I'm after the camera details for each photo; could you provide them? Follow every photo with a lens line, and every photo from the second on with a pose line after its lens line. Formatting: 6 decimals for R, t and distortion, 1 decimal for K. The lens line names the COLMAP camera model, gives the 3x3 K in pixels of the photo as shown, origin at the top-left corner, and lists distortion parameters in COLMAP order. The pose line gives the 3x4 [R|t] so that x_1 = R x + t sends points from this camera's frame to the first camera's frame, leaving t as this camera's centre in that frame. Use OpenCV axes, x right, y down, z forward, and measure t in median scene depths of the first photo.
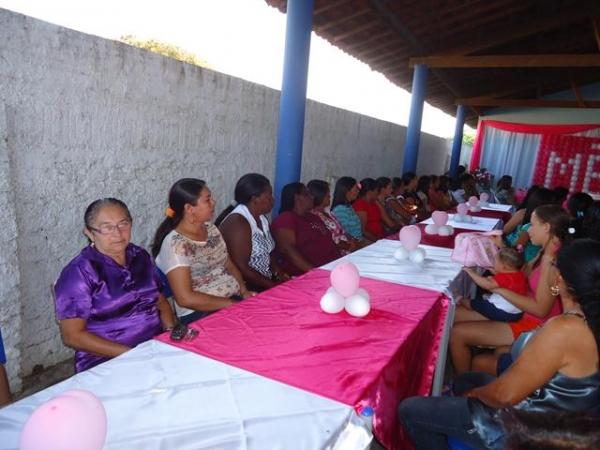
lens RADIAL K [[443.6, 0, 299.9], [0, 443.6, 223.0], [0, 0, 1]] dist [-0.003103, 0.006574]
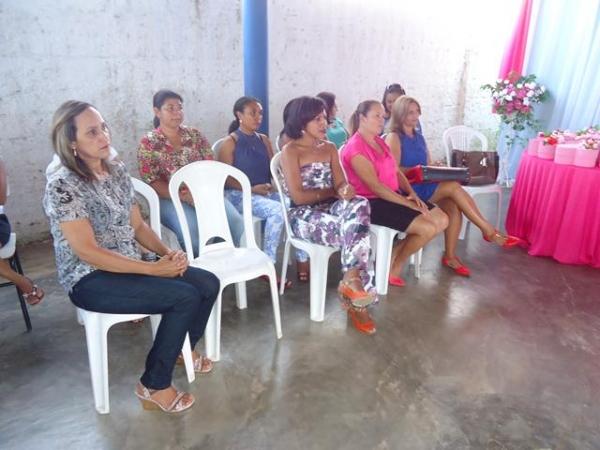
lens RADIAL K [[443.6, 0, 298.9], [0, 443.6, 219.8], [0, 0, 1]] dist [-0.003103, 0.006574]
pose [[0.898889, 0.080595, -0.430700, 0.447047], [-0.011706, 0.987005, 0.160263, -0.060411], [0.438019, -0.139018, 0.888152, 0.574668]]
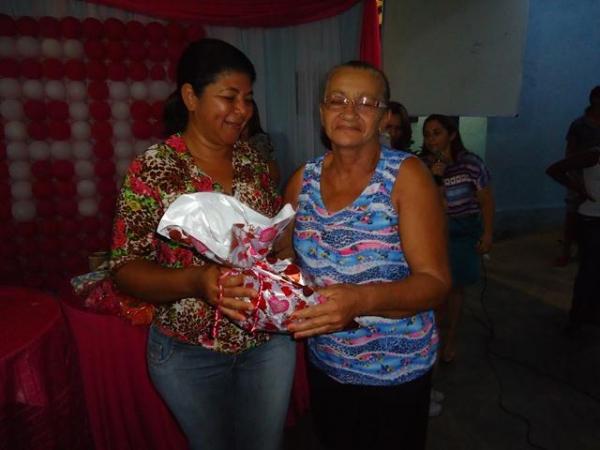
lens RADIAL K [[443.6, 0, 301.4], [0, 443.6, 225.9], [0, 0, 1]] dist [-0.003103, 0.006574]
pose [[0.716760, -0.238478, 0.655274, 0.575607], [0.197990, 0.970628, 0.136679, -0.064691], [-0.668622, 0.031771, 0.742923, 0.660729]]
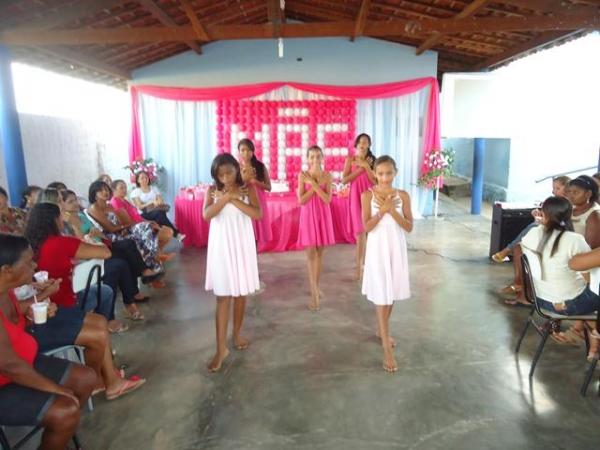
lens RADIAL K [[443.6, 0, 301.7], [0, 443.6, 222.6], [0, 0, 1]] dist [-0.003103, 0.006574]
pose [[0.879233, -0.185938, 0.438607, 0.334245], [0.168440, 0.982551, 0.078877, -0.046692], [-0.445620, 0.004527, 0.895211, 0.330624]]
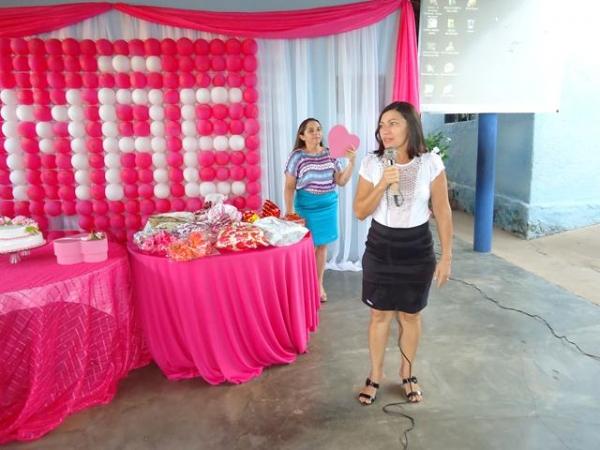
lens RADIAL K [[443.6, 0, 300.3], [0, 443.6, 223.9], [0, 0, 1]] dist [-0.003103, 0.006574]
pose [[0.834083, -0.212488, 0.509072, 0.573739], [0.189277, 0.977051, 0.097703, -0.051650], [-0.518150, 0.014863, 0.855161, 0.602532]]
